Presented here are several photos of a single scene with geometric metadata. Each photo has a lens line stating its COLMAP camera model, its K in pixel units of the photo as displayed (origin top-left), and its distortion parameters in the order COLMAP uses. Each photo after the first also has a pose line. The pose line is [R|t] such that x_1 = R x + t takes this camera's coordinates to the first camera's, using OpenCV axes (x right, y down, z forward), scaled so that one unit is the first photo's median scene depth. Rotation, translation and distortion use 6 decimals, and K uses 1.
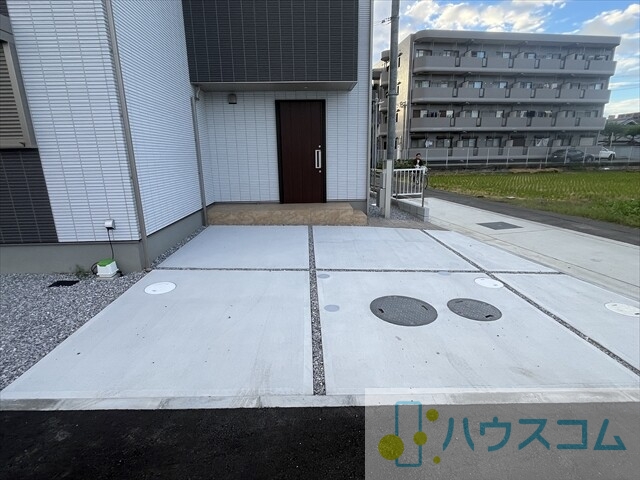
lens RADIAL K [[329.1, 0, 317.1], [0, 329.1, 241.8], [0, 0, 1]] dist [-0.001949, -0.000275]
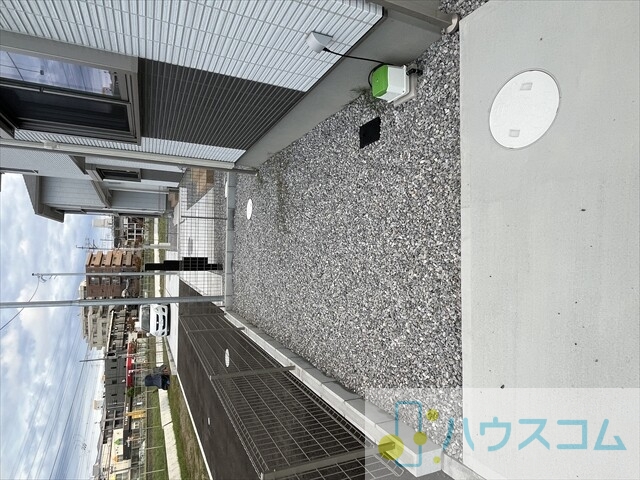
lens RADIAL K [[371.0, 0, 320.0], [0, 371.0, 240.0], [0, 0, 1]] dist [-0.005702, -0.002203]
pose [[0.436850, 0.013242, -0.899437, -0.021808], [0.860733, 0.284346, 0.422238, -0.023405], [0.261343, -0.958630, 0.112819, 0.086030]]
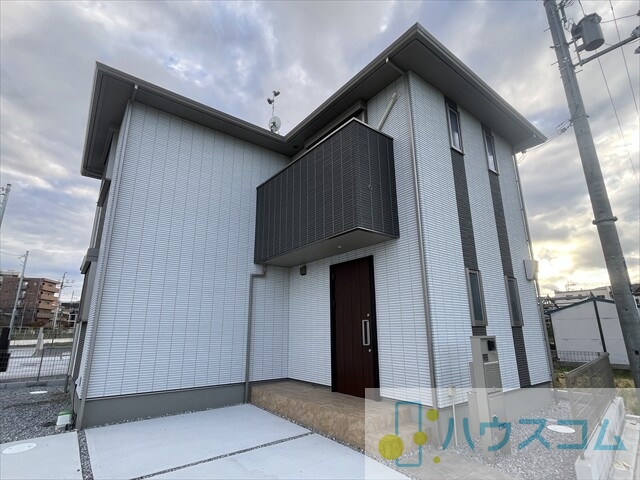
lens RADIAL K [[328.6, 0, 318.8], [0, 328.6, 243.3], [0, 0, 1]] dist [-0.000753, -0.000135]
pose [[0.581201, -0.197281, -0.789484, 0.125525], [-0.207121, 0.902355, -0.377964, -0.031073], [0.786960, 0.383192, 0.483589, 0.114939]]
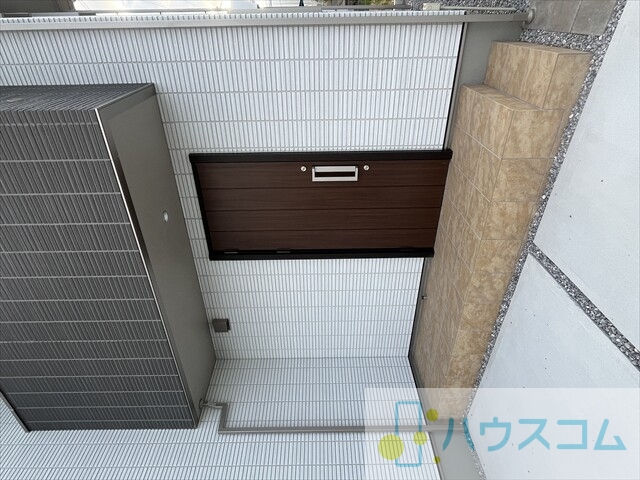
lens RADIAL K [[371.0, 0, 320.0], [0, 371.0, 240.0], [0, 0, 1]] dist [-0.005702, -0.002203]
pose [[0.002031, -0.831836, -0.555017, 0.041420], [0.968743, 0.139315, -0.205254, -0.038606], [0.248060, -0.537252, 0.806118, 0.138495]]
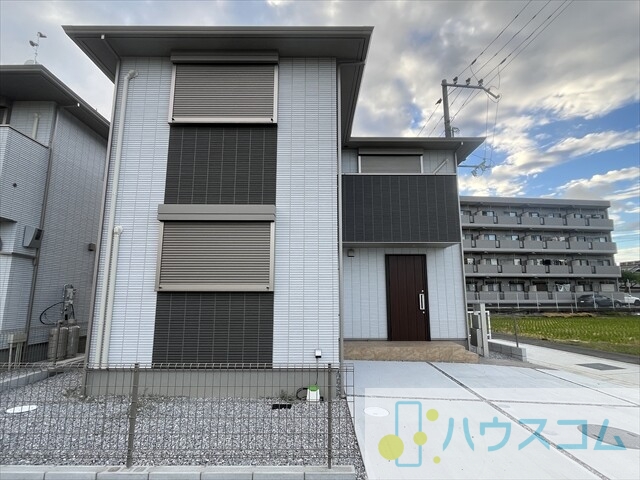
lens RADIAL K [[328.6, 0, 318.8], [0, 328.6, 243.3], [0, 0, 1]] dist [-0.000753, -0.000135]
pose [[0.999454, 0.009957, -0.031500, -0.074655], [-0.021865, 0.914142, -0.404805, 0.008287], [0.024765, 0.405273, 0.913860, -0.033533]]
